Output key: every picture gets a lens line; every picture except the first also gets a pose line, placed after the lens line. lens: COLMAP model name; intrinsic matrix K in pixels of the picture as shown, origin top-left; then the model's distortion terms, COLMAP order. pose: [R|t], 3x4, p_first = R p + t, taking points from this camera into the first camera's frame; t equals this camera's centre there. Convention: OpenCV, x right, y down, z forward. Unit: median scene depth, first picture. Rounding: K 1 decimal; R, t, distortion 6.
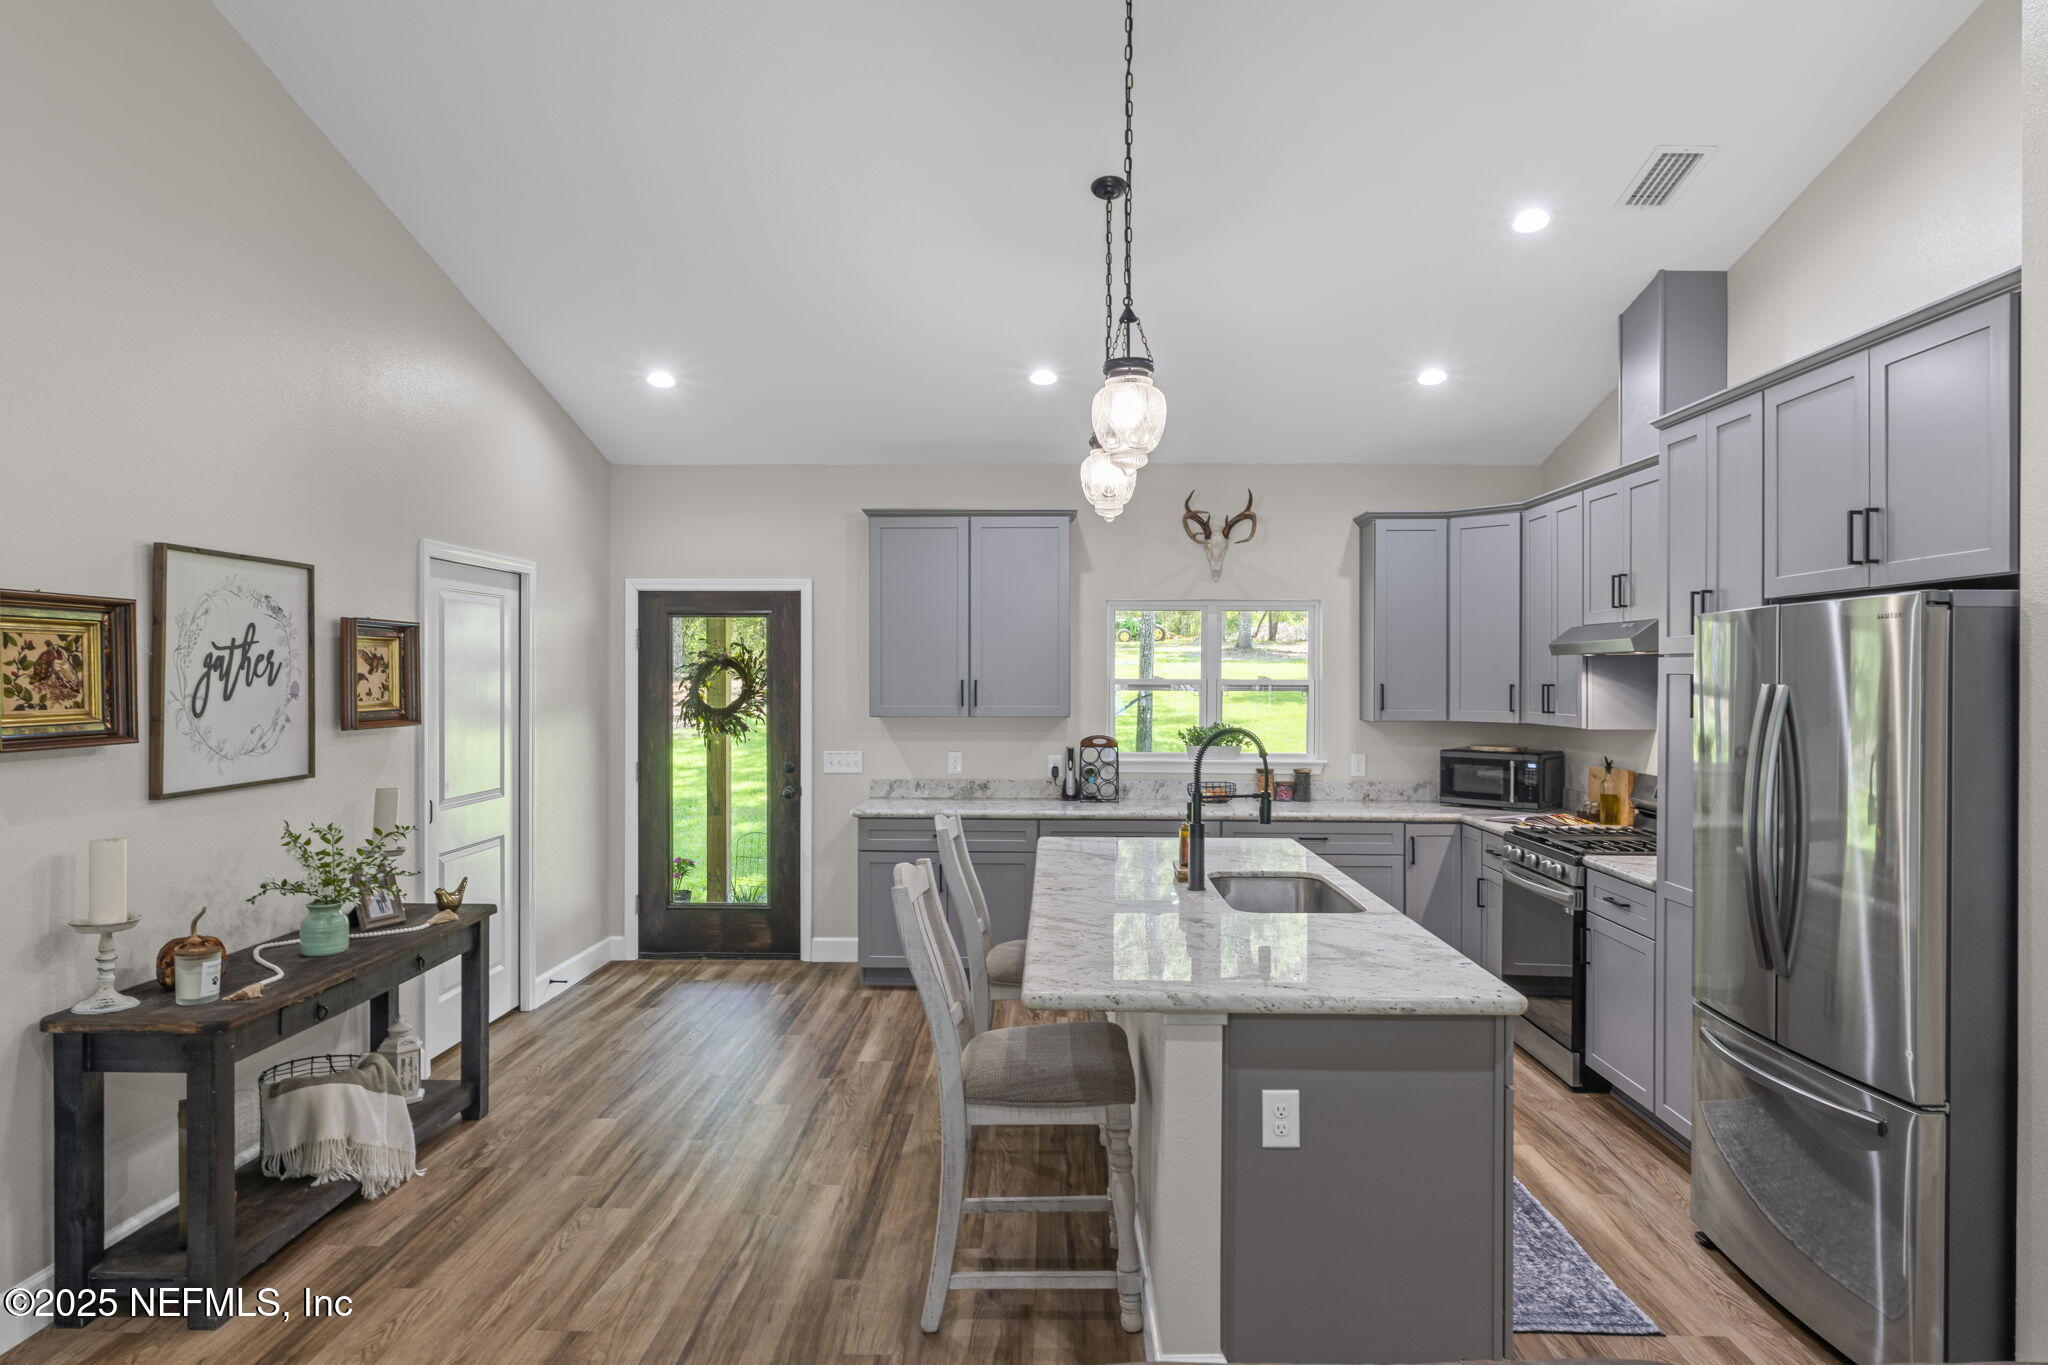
lens RADIAL K [[1227.5, 0, 1018.0], [0, 1227.5, 679.6], [0, 0, 1]] dist [-0.000721, 0.000717]
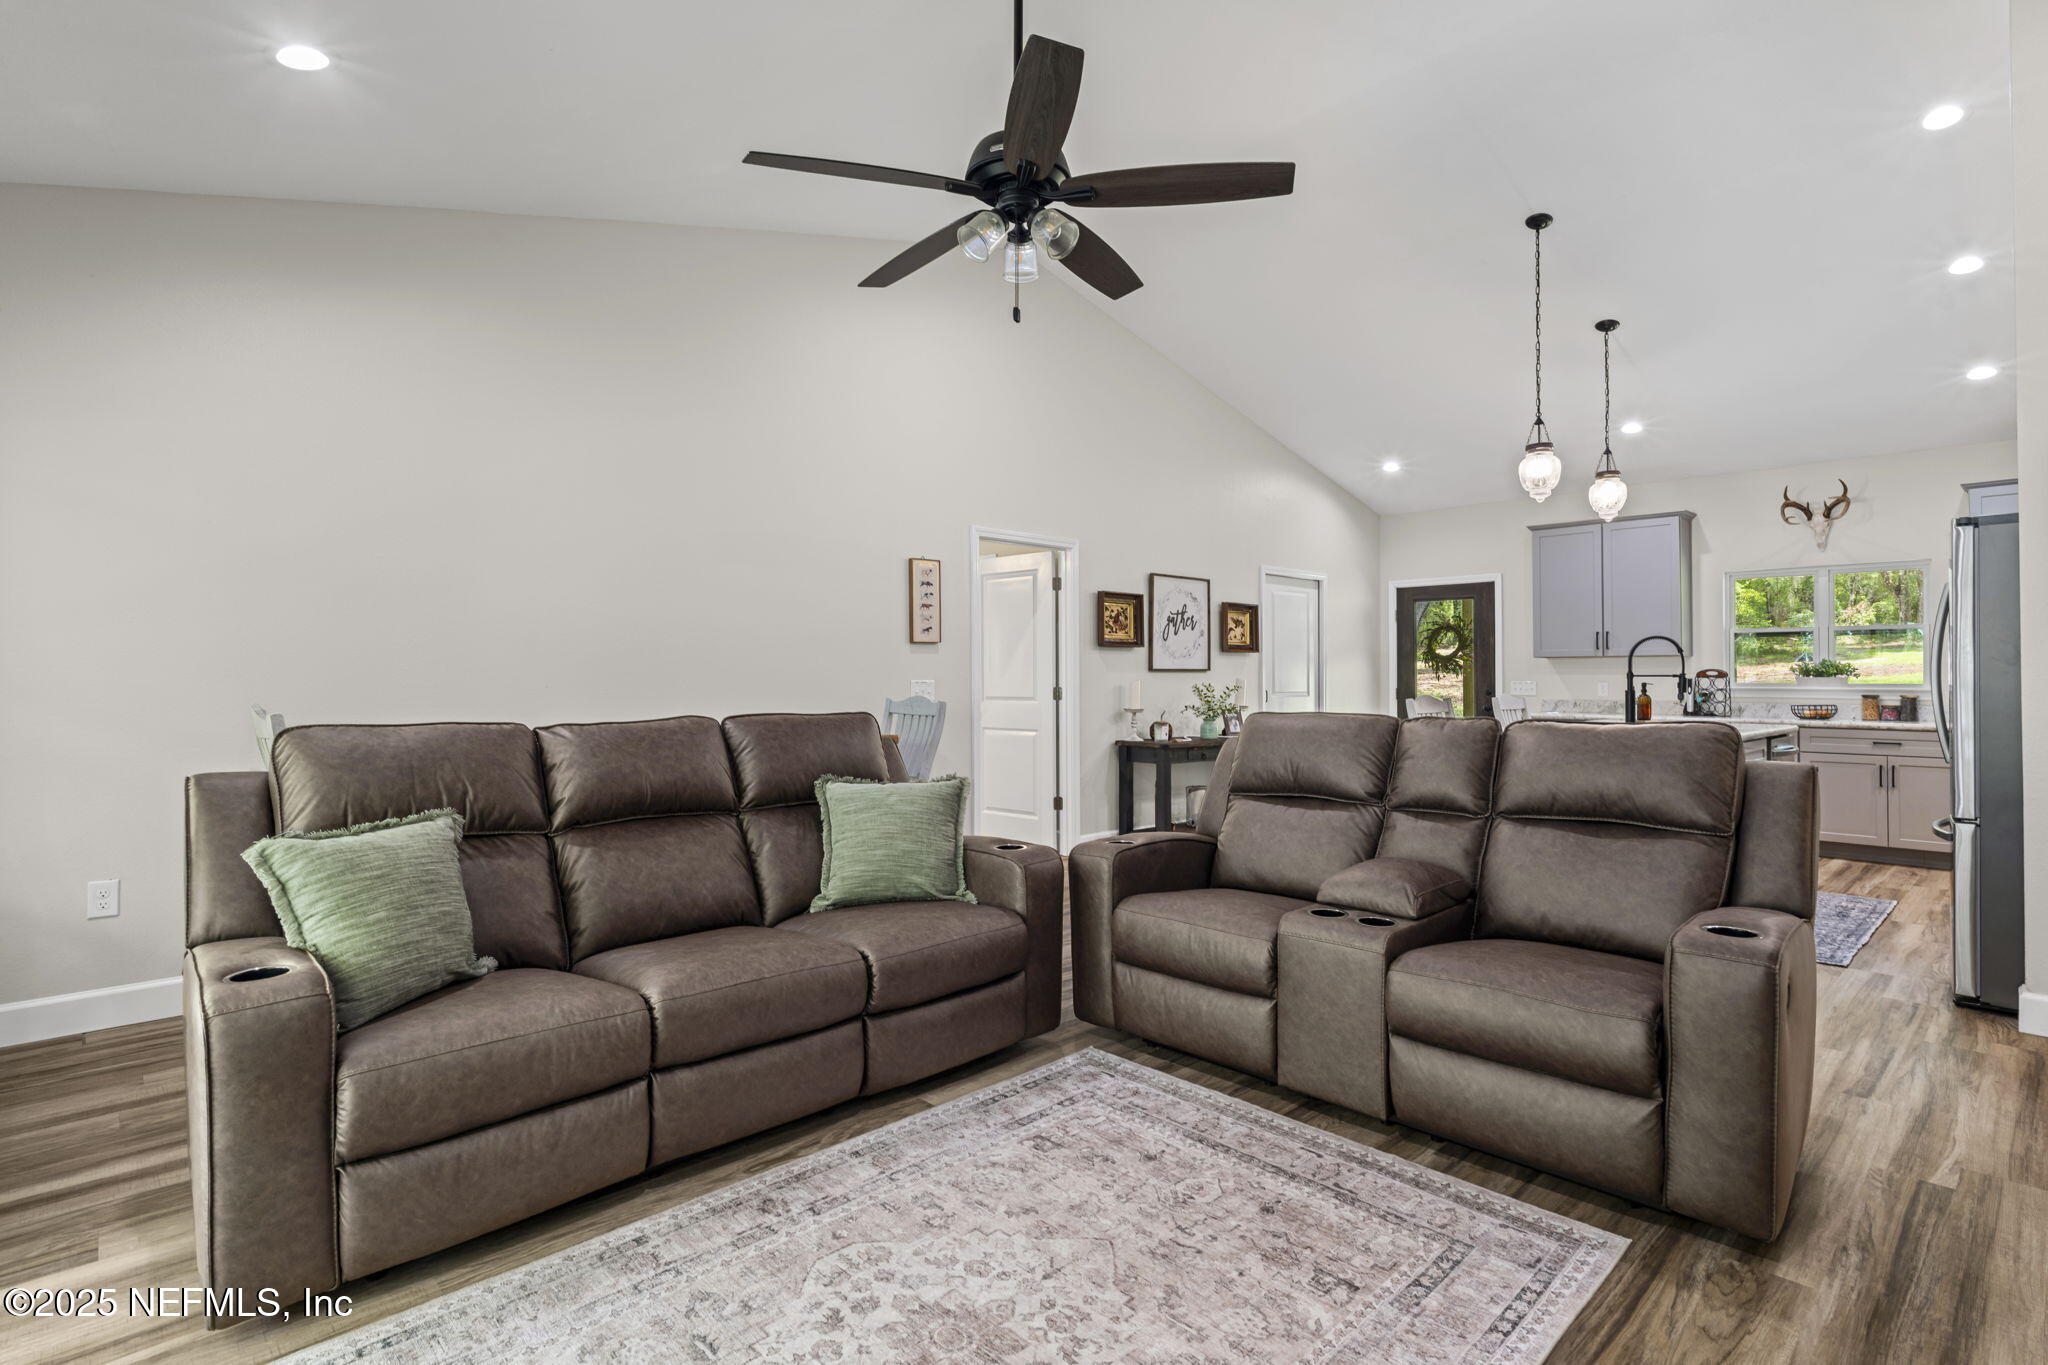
lens RADIAL K [[991.0, 0, 1024.0], [0, 991.0, 682.5], [0, 0, 1]] dist [-0.011224, -0.000428]
pose [[0.704692, 0.000619, -0.709513, 0.368282], [-0.001562, 0.999999, -0.000679, 0.074366], [0.709511, 0.001587, 0.704692, -0.415011]]
